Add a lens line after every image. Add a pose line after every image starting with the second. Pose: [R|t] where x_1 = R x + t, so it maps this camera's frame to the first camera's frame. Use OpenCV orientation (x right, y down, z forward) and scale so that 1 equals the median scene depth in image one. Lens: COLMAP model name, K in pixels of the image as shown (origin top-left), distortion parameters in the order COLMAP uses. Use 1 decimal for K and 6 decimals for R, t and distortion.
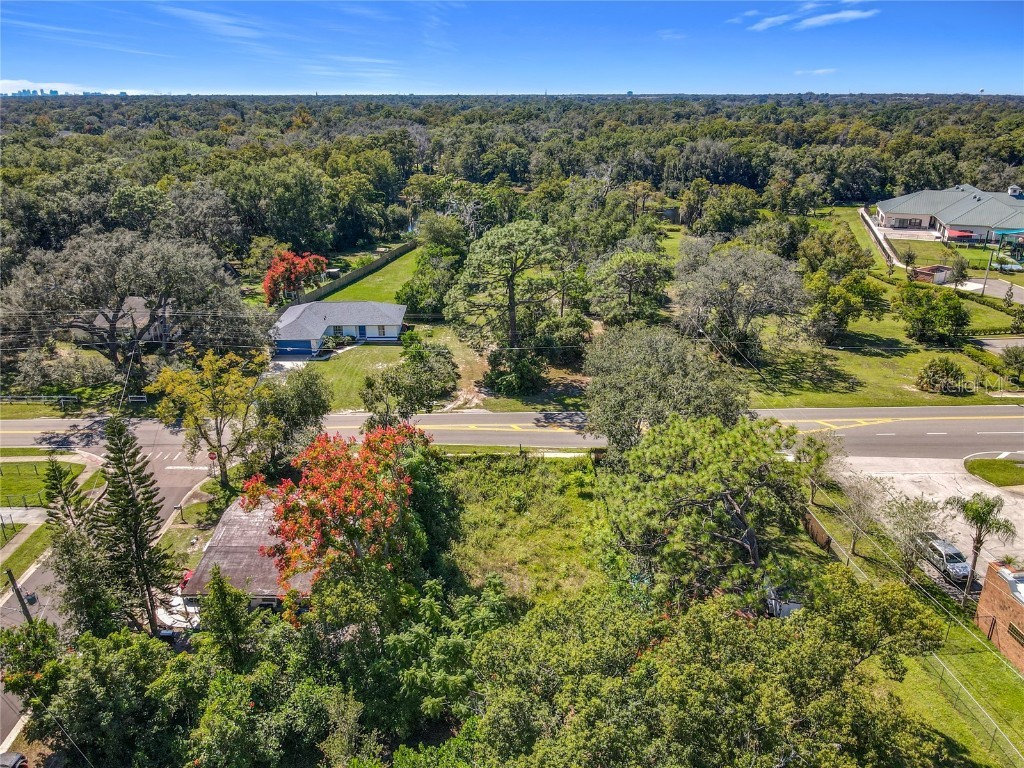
lens RADIAL K [[764.2, 0, 501.9], [0, 764.2, 386.0], [0, 0, 1]] dist [-0.032762, 0.044654]
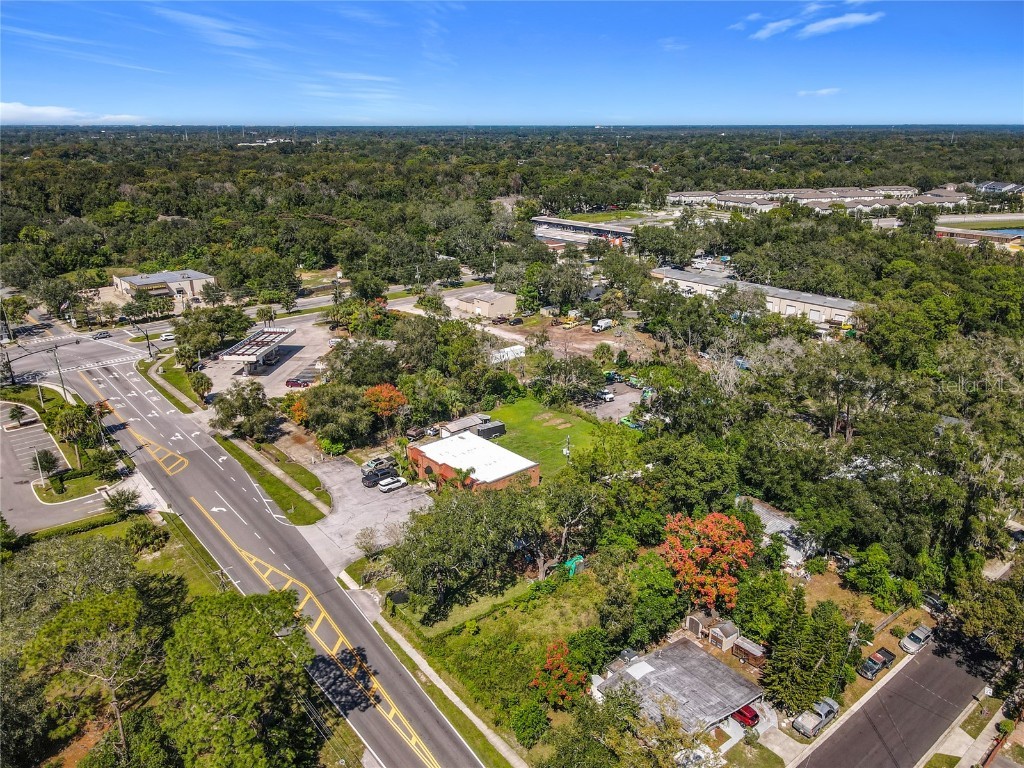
lens RADIAL K [[752.8, 0, 505.7], [0, 752.8, 386.7], [0, 0, 1]] dist [0.001663, 0.005335]
pose [[-0.604570, -0.259641, 0.753048, -0.678690], [0.289241, 0.809299, 0.511248, -0.725627], [-0.742182, 0.526897, -0.414179, 1.050648]]
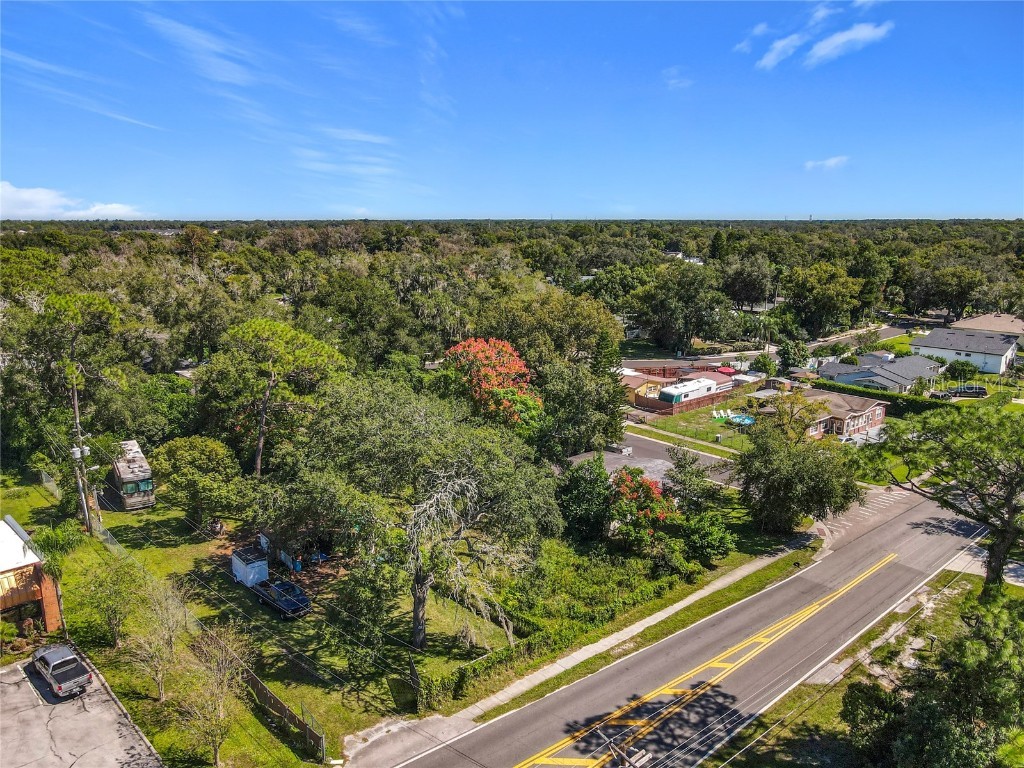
lens RADIAL K [[753.7, 0, 502.1], [0, 753.7, 410.9], [0, 0, 1]] dist [0.002608, 0.001804]
pose [[-0.764710, 0.163895, -0.623183, 0.468452], [-0.227558, 0.836112, 0.499133, -0.354933], [0.602856, 0.523502, -0.602088, 1.122942]]
